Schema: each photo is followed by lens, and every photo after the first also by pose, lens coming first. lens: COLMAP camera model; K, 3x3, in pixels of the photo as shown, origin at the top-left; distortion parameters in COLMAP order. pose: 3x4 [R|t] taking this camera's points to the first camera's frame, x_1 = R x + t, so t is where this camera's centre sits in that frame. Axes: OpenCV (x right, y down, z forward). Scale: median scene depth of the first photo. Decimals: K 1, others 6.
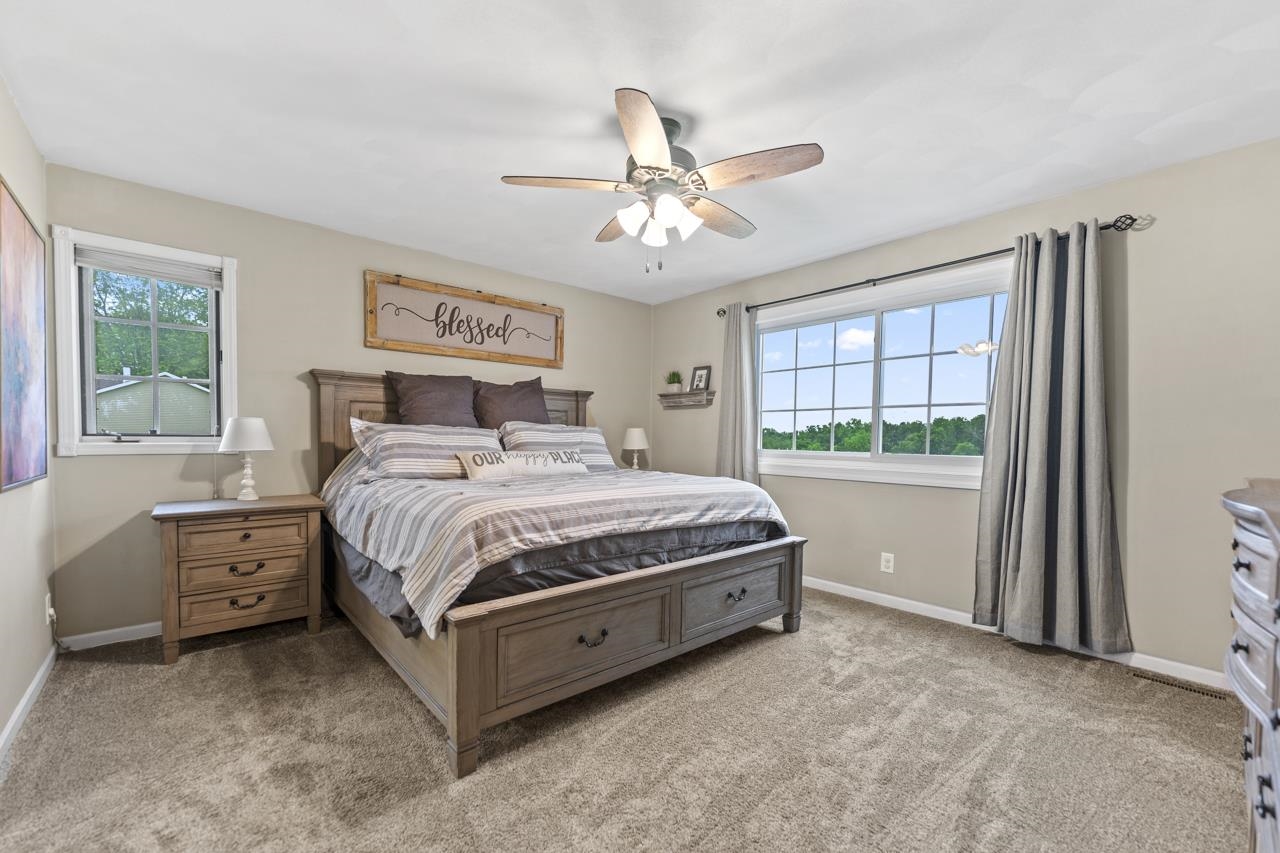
lens RADIAL K [[520.8, 0, 617.3], [0, 520.8, 458.7], [0, 0, 1]] dist [-0.003933, 0.000890]
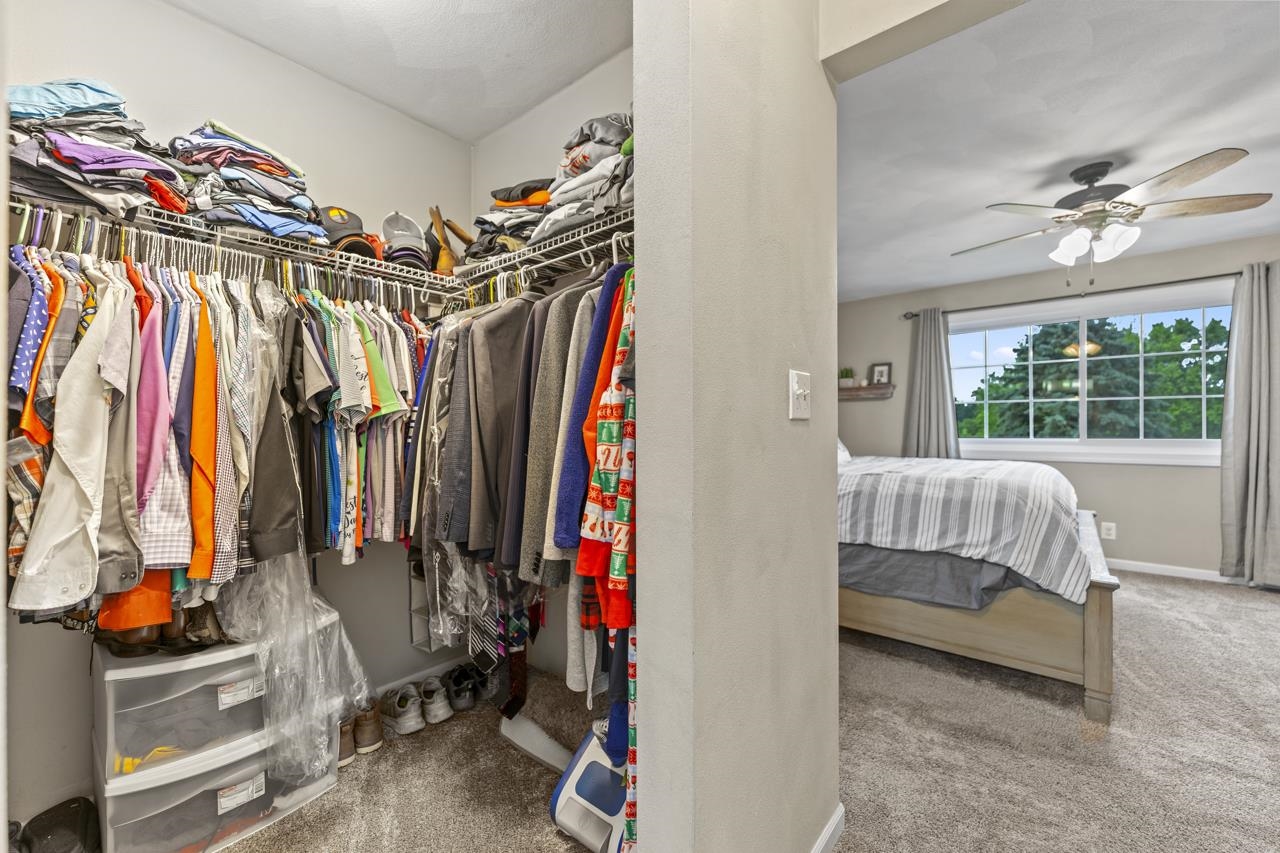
lens RADIAL K [[520.8, 0, 595.5], [0, 520.8, 430.5], [0, 0, 1]] dist [-0.003933, 0.000890]
pose [[0.988584, -0.016306, 0.149783, -0.582240], [0.021762, 0.999155, -0.034861, -0.008336], [-0.149088, 0.037722, 0.988104, 0.003529]]
